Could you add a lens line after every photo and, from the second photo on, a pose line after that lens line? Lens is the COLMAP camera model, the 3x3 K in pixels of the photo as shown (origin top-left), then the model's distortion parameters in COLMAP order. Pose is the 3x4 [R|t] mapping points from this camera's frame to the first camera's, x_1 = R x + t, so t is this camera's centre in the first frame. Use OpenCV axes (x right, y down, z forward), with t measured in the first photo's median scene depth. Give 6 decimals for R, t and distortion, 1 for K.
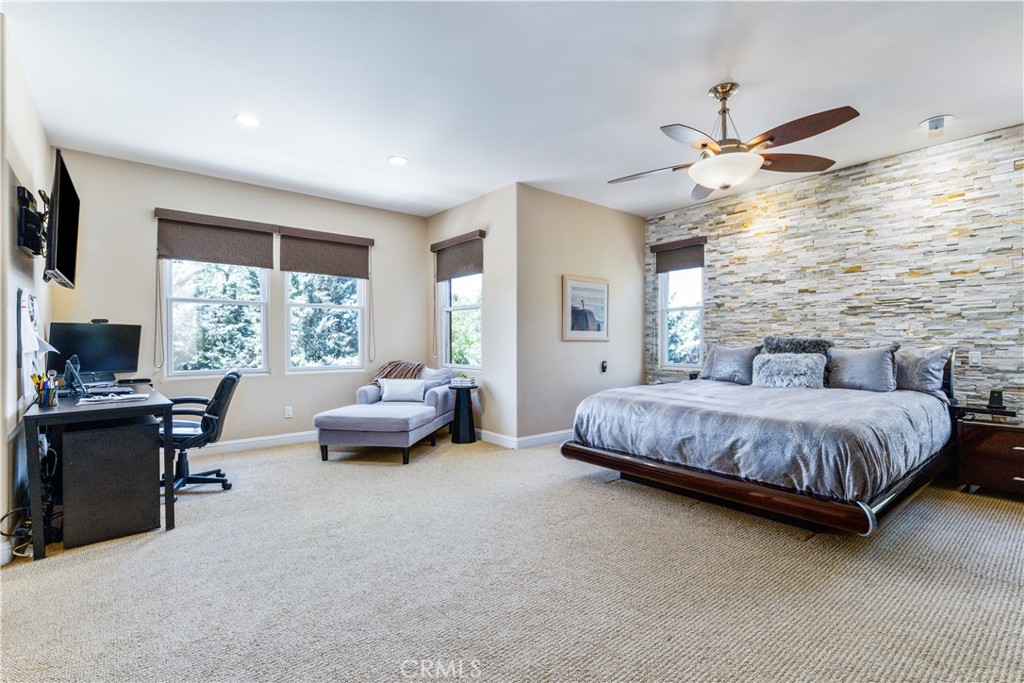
lens RADIAL K [[465.8, 0, 509.8], [0, 465.8, 343.5], [0, 0, 1]] dist [-0.002312, 0.000658]
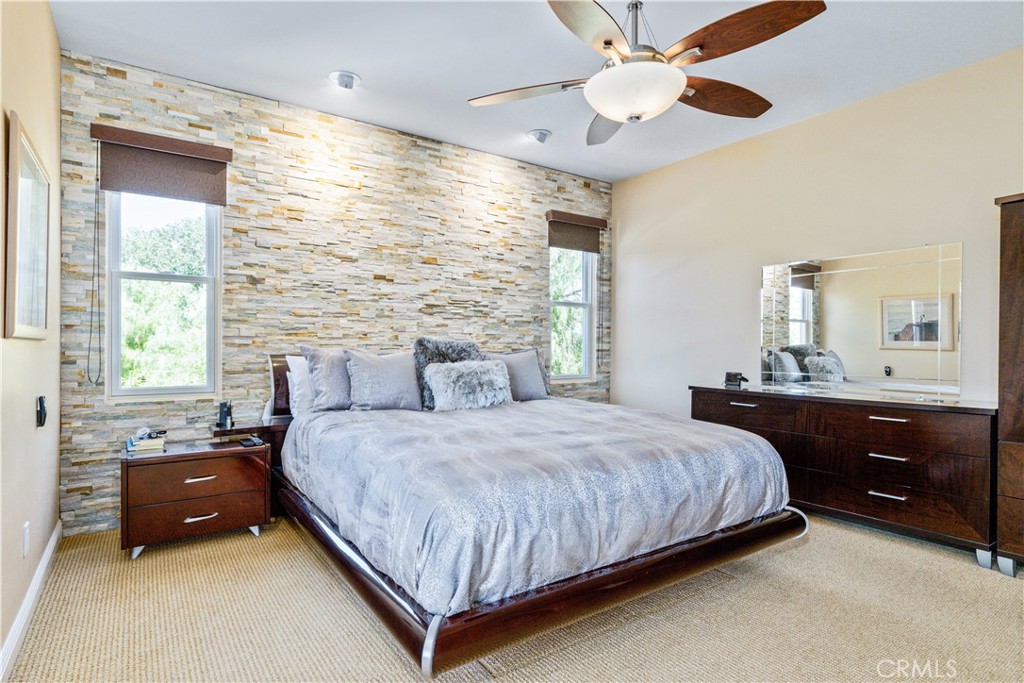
lens RADIAL K [[541.6, 0, 510.8], [0, 541.6, 346.4], [0, 0, 1]] dist [0.000887, -0.000376]
pose [[0.075785, 0.003253, 0.997119, -0.230039], [-0.003508, 0.999989, -0.002996, -0.000105], [-0.997118, -0.003271, 0.075796, 0.758884]]
